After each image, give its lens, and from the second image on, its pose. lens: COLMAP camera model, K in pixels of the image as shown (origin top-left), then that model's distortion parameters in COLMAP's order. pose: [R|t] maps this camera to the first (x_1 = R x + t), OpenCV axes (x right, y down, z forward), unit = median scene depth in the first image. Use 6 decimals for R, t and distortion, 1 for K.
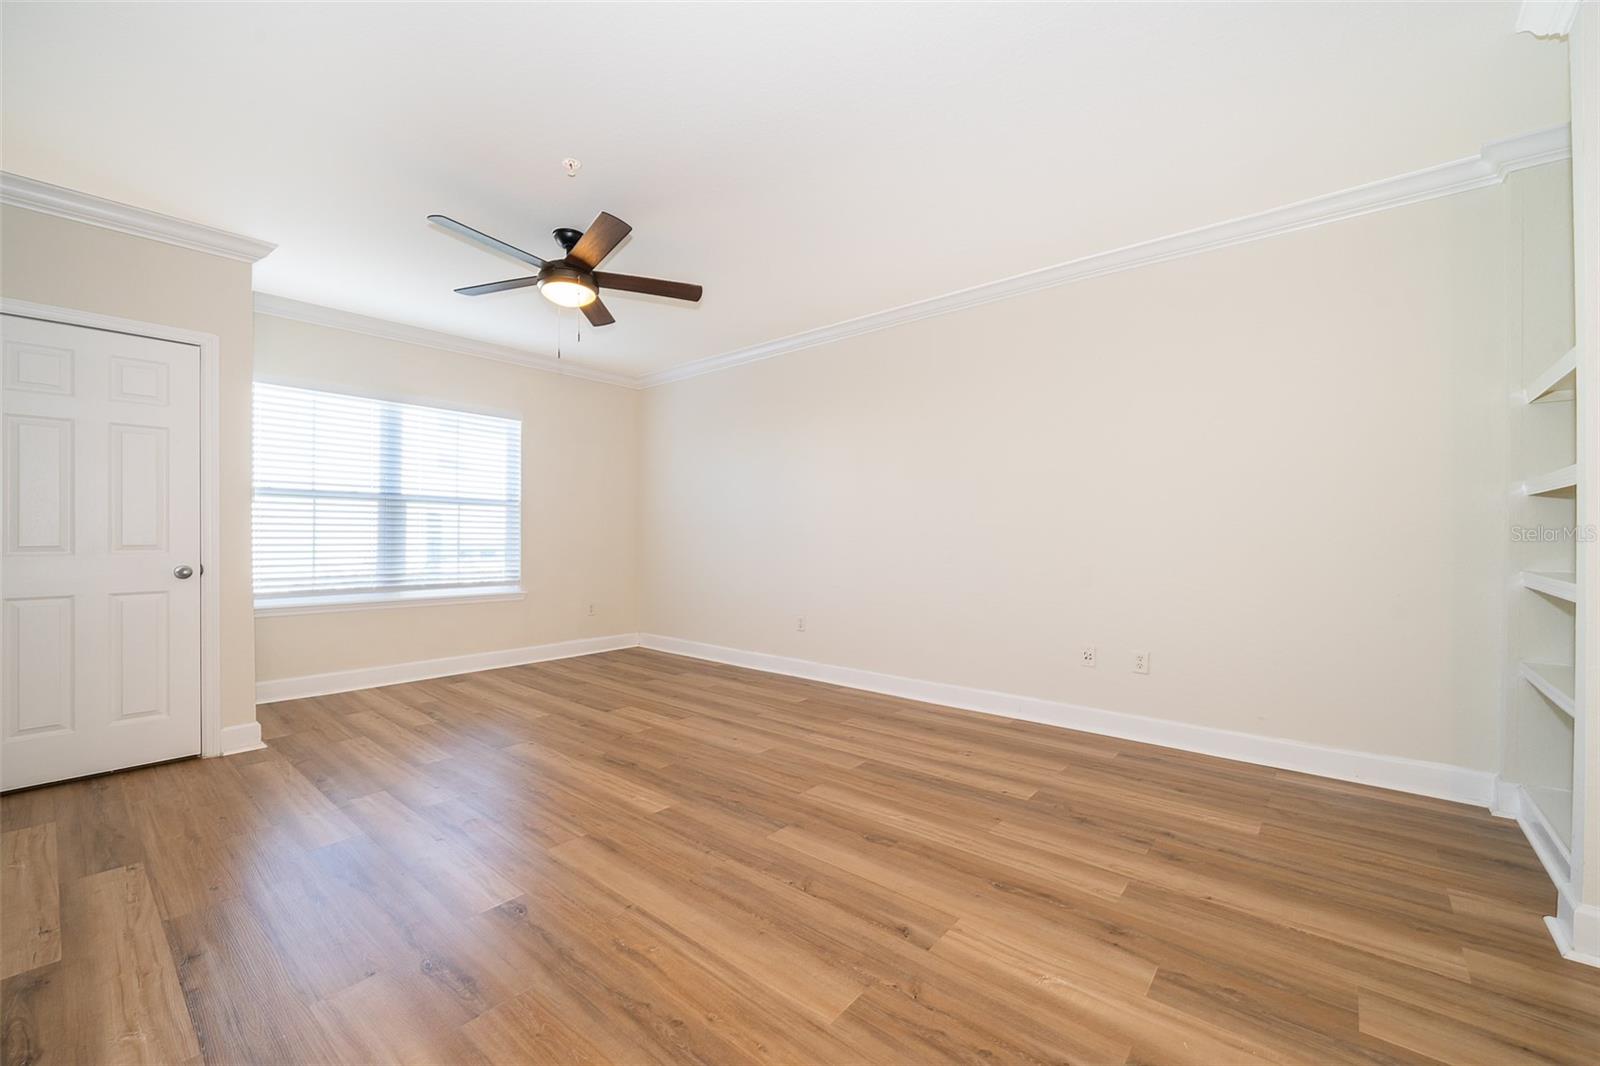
lens RADIAL K [[632.2, 0, 807.3], [0, 632.2, 532.1], [0, 0, 1]] dist [-0.002993, -0.000122]
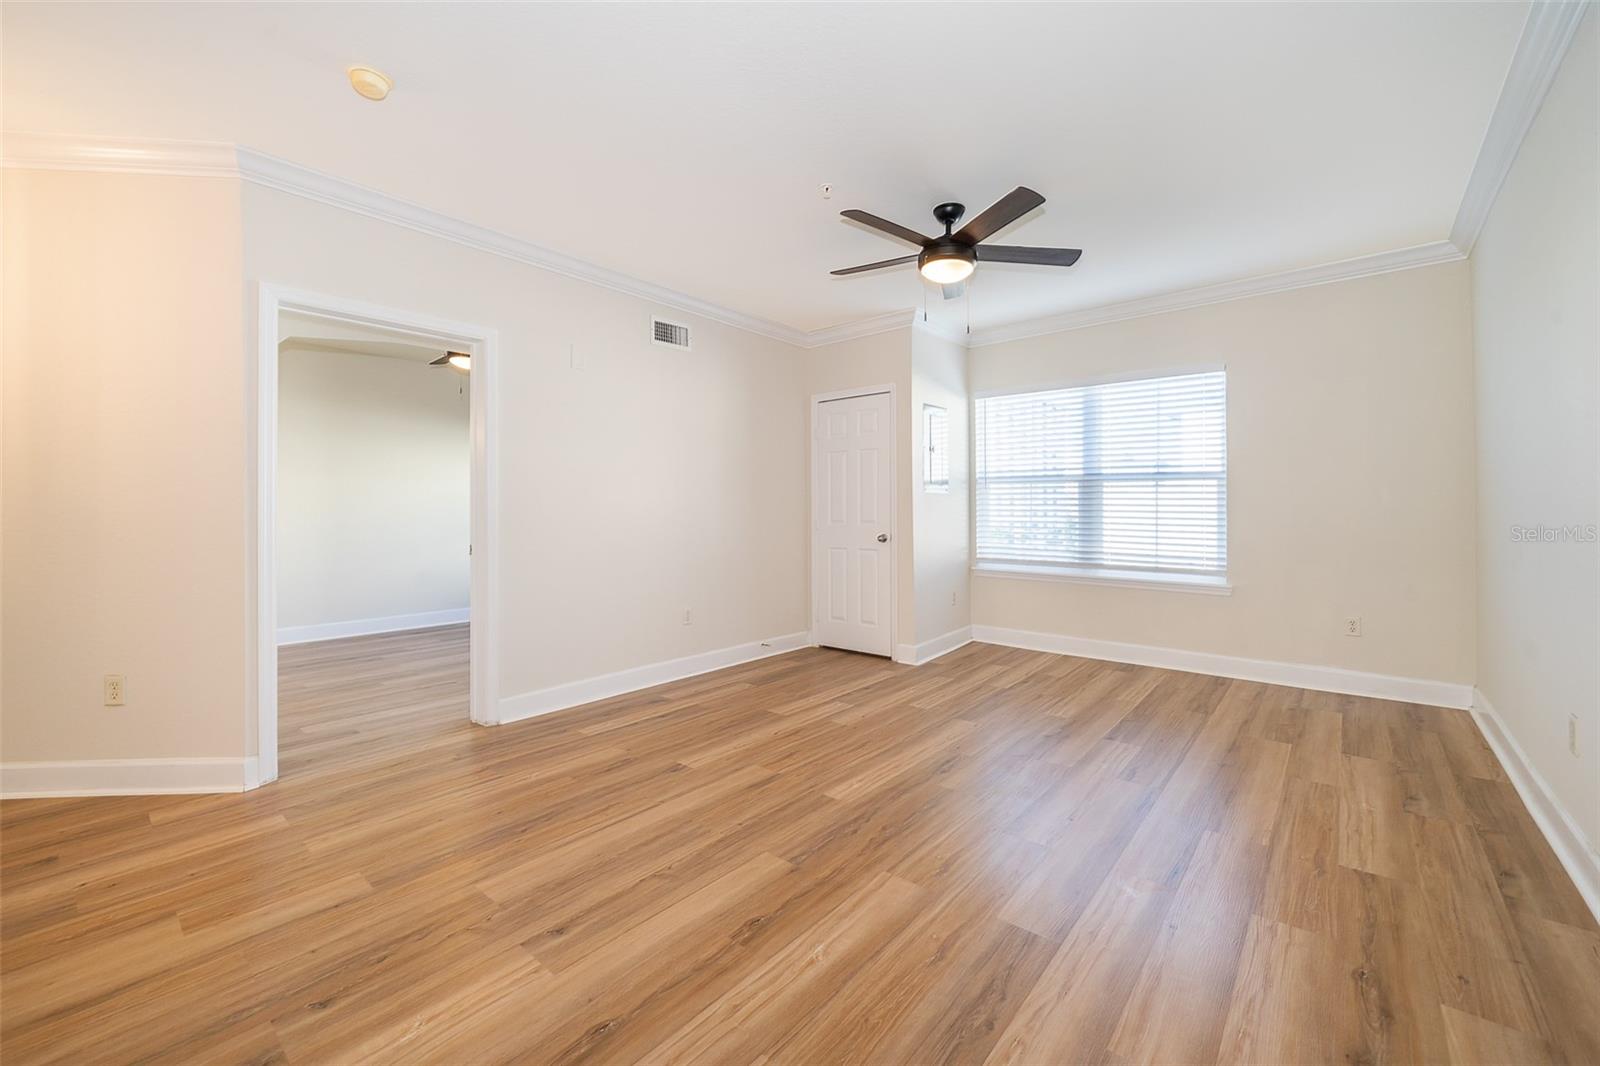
lens RADIAL K [[662.3, 0, 794.0], [0, 662.3, 512.1], [0, 0, 1]] dist [-0.005039, 0.000379]
pose [[-0.015582, 0.002784, -0.999875, 0.677199], [0.008496, 0.999960, 0.002652, -0.008688], [0.999842, -0.008454, -0.015605, 0.805995]]
